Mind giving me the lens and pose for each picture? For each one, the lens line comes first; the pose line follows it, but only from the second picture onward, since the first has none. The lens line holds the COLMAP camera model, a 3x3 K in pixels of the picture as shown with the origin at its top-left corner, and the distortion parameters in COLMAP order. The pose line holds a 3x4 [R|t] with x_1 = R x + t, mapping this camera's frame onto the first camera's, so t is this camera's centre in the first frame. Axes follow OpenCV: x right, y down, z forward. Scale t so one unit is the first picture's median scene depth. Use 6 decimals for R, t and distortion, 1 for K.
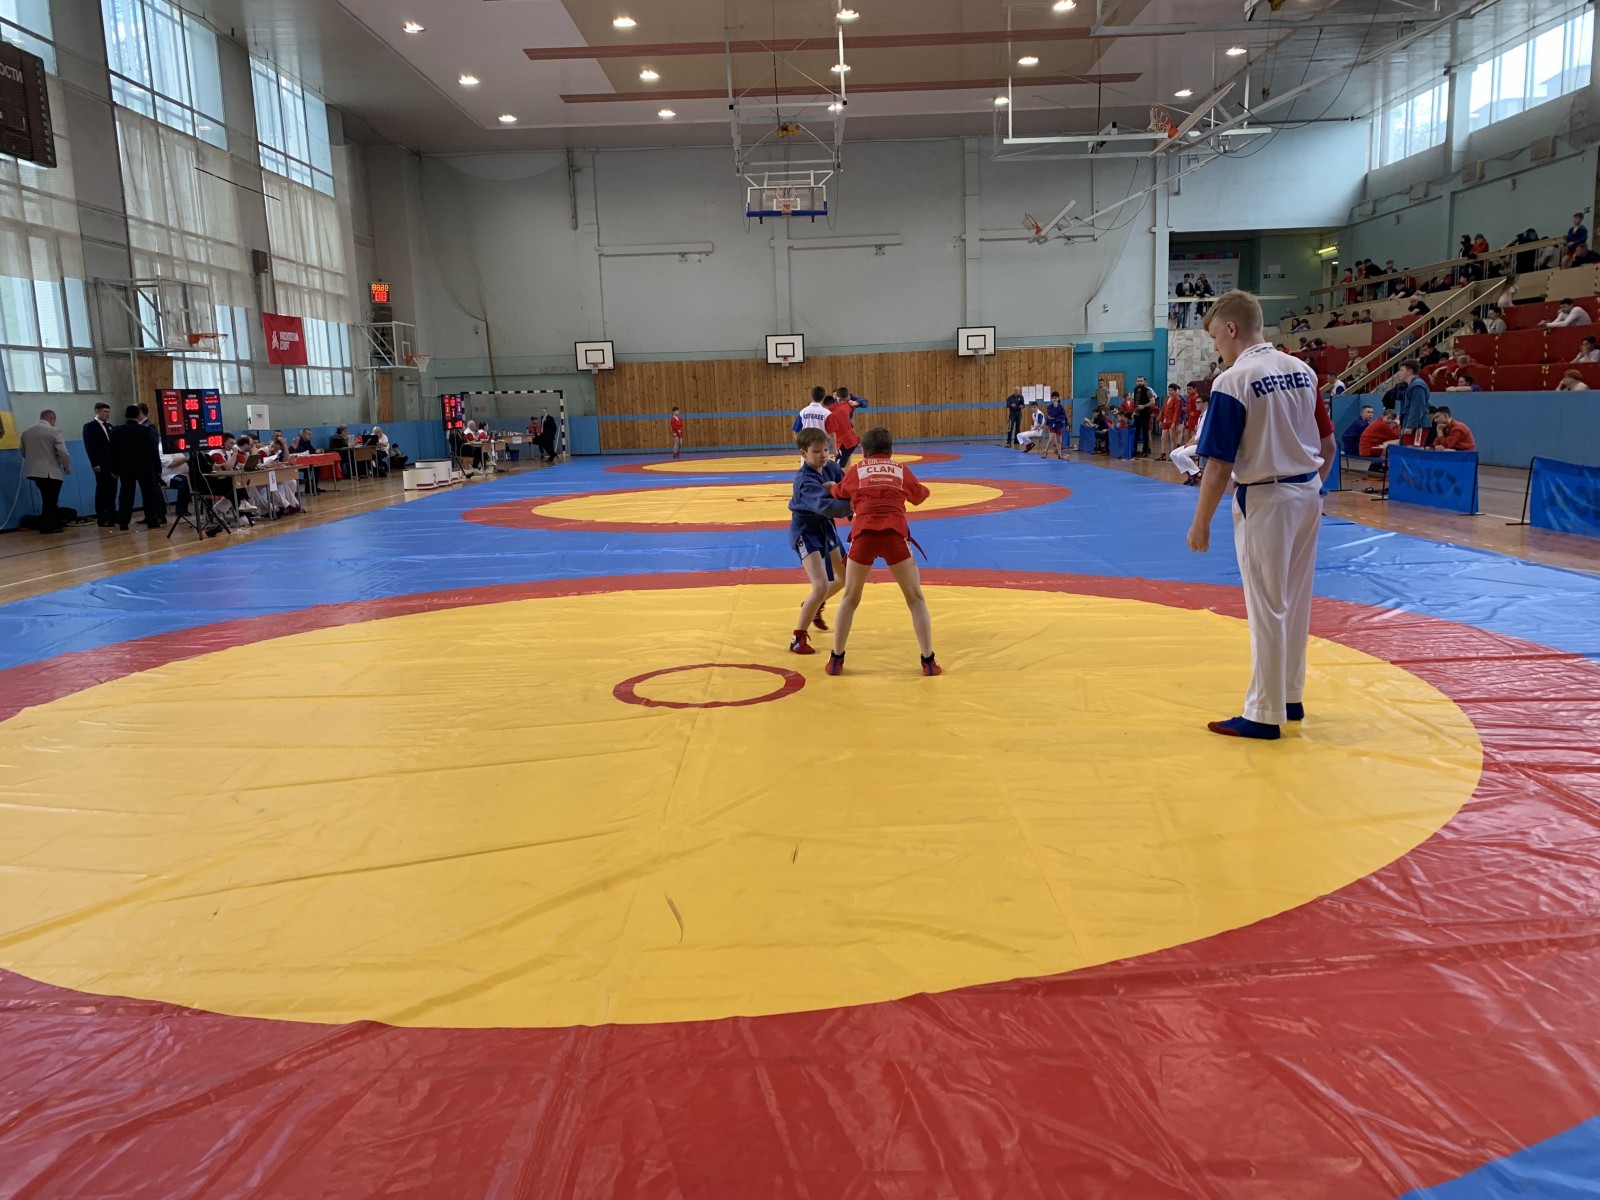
lens RADIAL K [[1204.0, 0, 803.4], [0, 1204.0, 606.7], [0, 0, 1]] dist [0.032346, -0.043311]
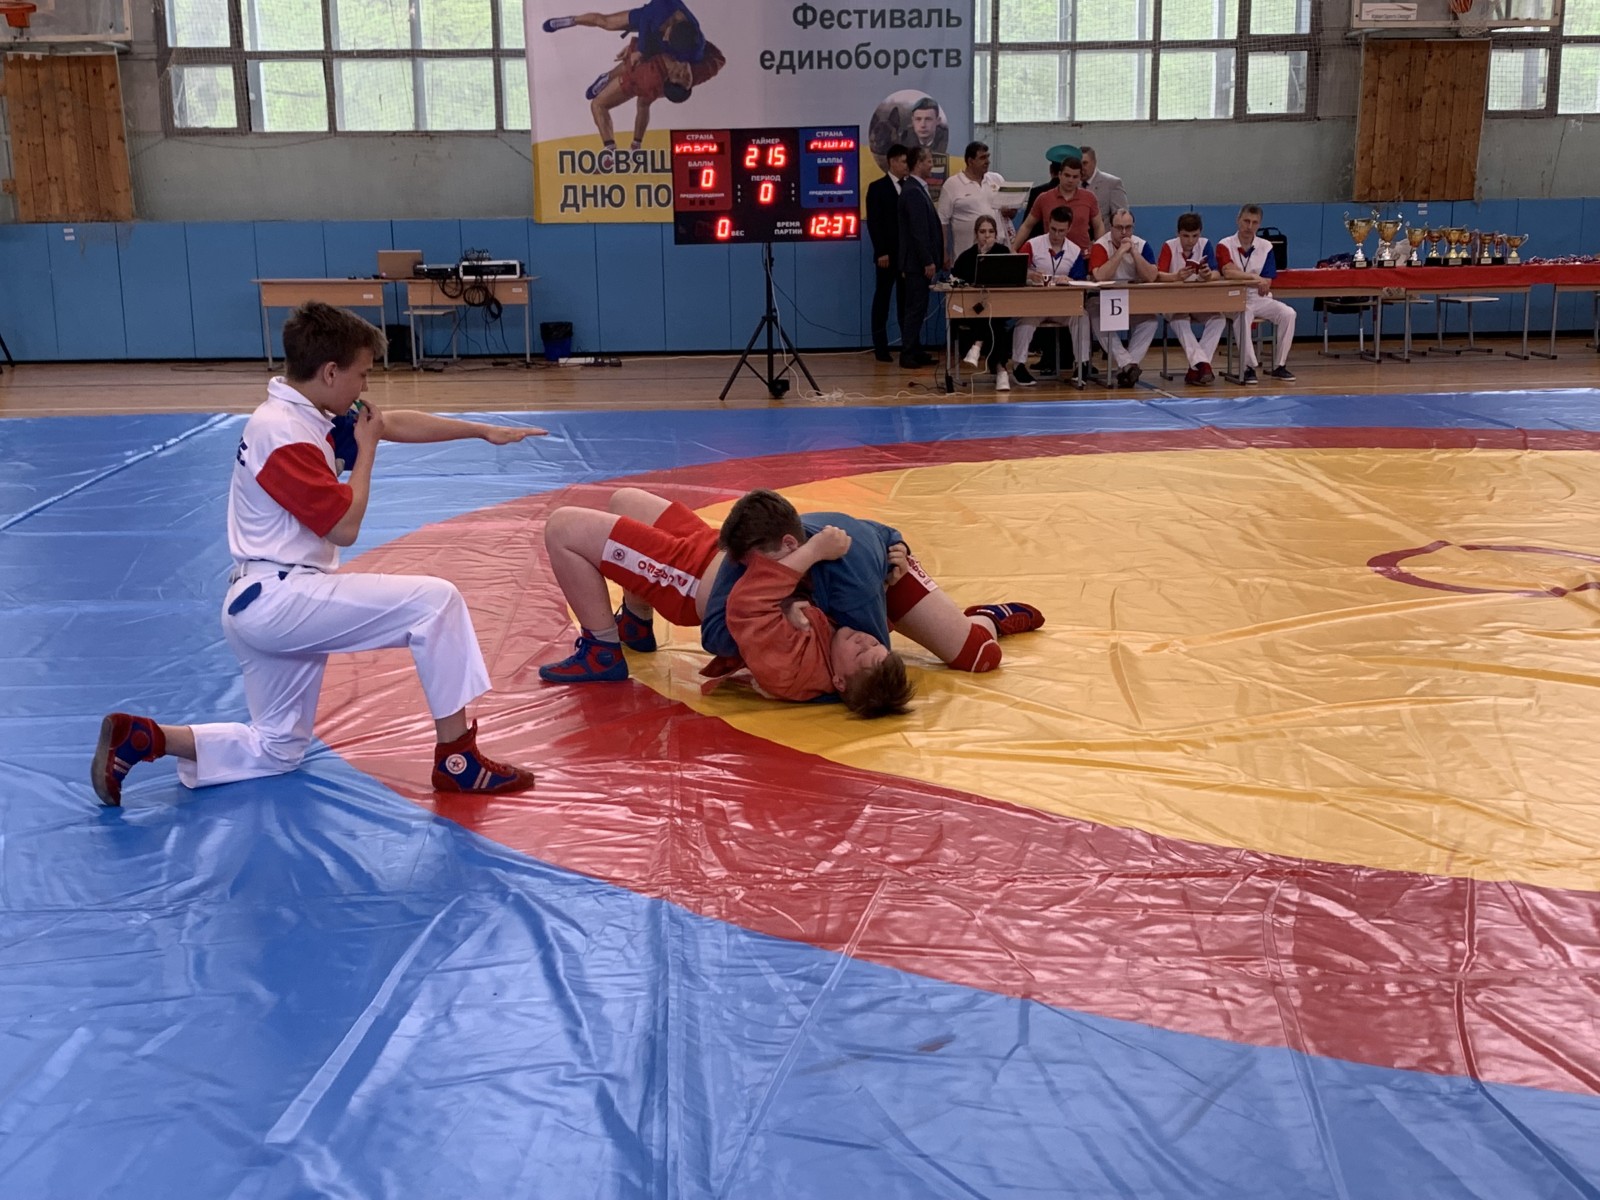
lens RADIAL K [[1919.6, 0, 776.3], [0, 1919.6, 643.1], [0, 0, 1]] dist [0.056271, 0.000000]
pose [[0.033066, 0.250286, -0.967607, 0.224222], [-0.154953, 0.957714, 0.242432, -0.091658], [0.987368, 0.141917, 0.070451, 0.540384]]
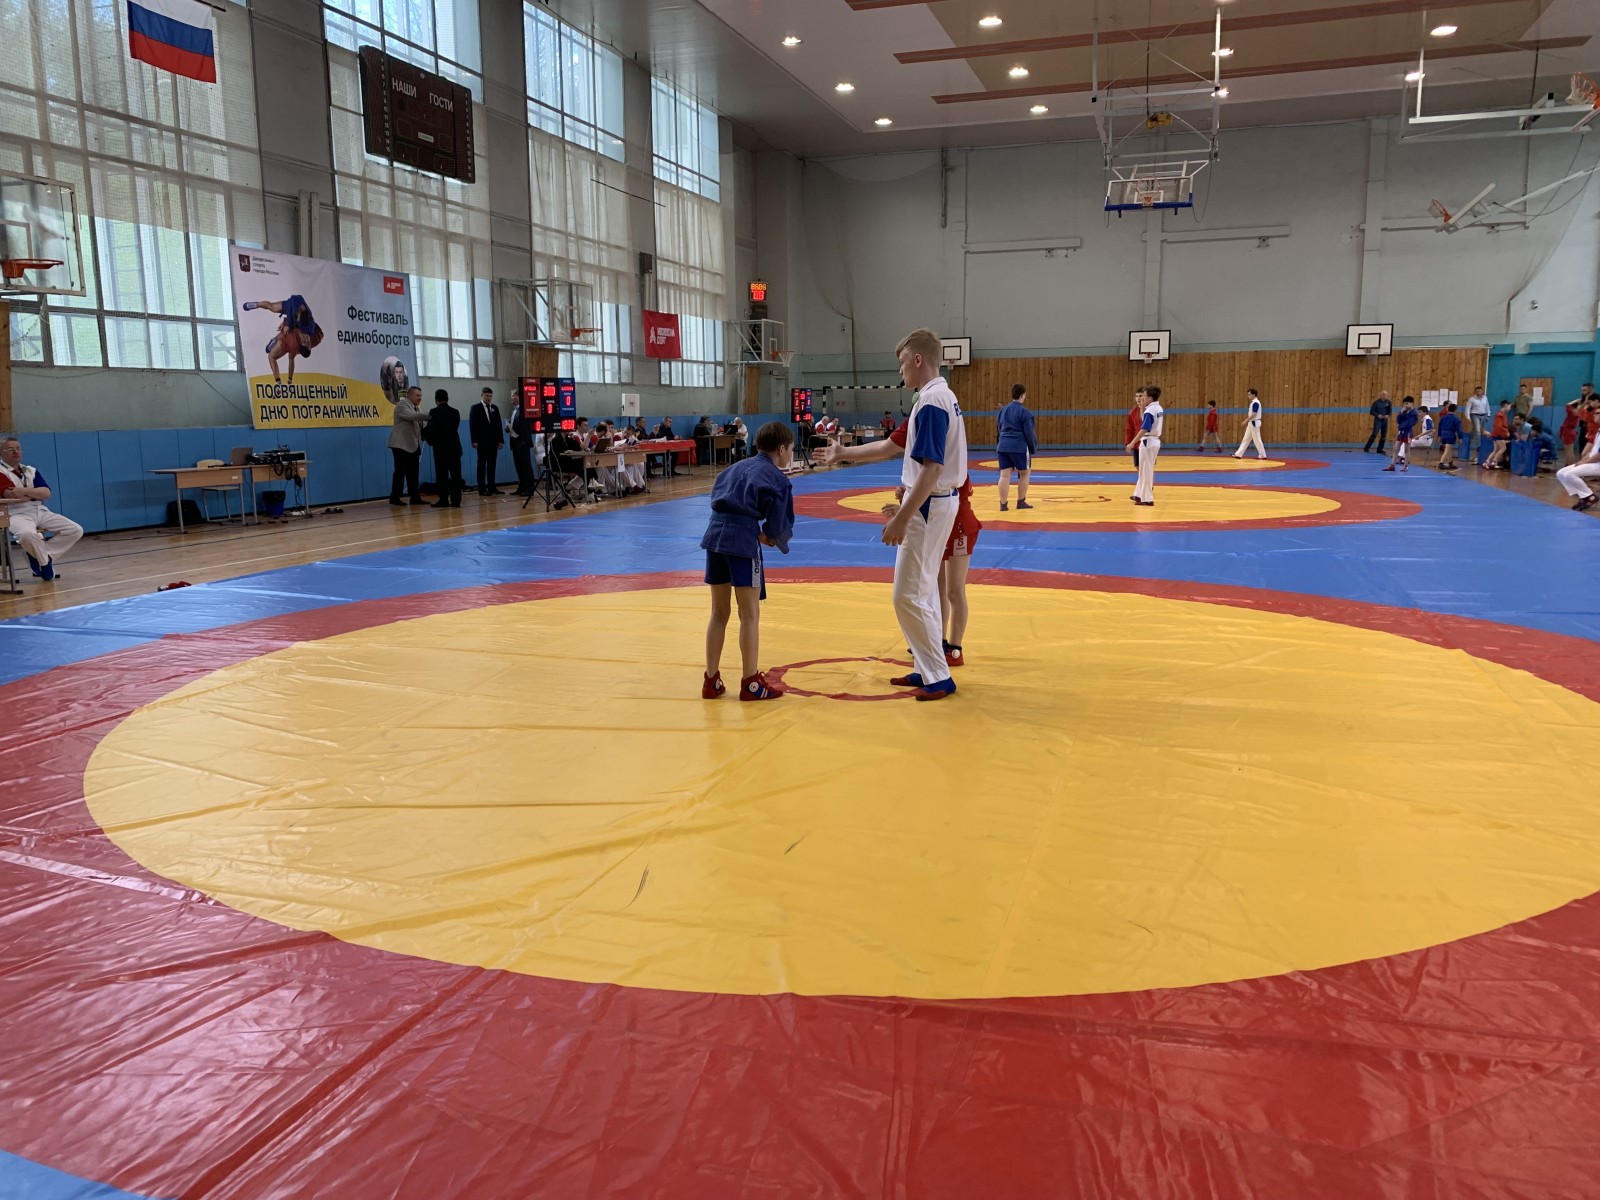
lens RADIAL K [[1204.0, 0, 802.6], [0, 1204.0, 593.1], [0, 0, 1]] dist [0.032346, -0.043311]
pose [[0.948804, 0.073868, -0.307105, 0.043362], [-0.076134, 0.997087, 0.004612, -0.001822], [0.306551, 0.019005, 0.951664, 0.004470]]
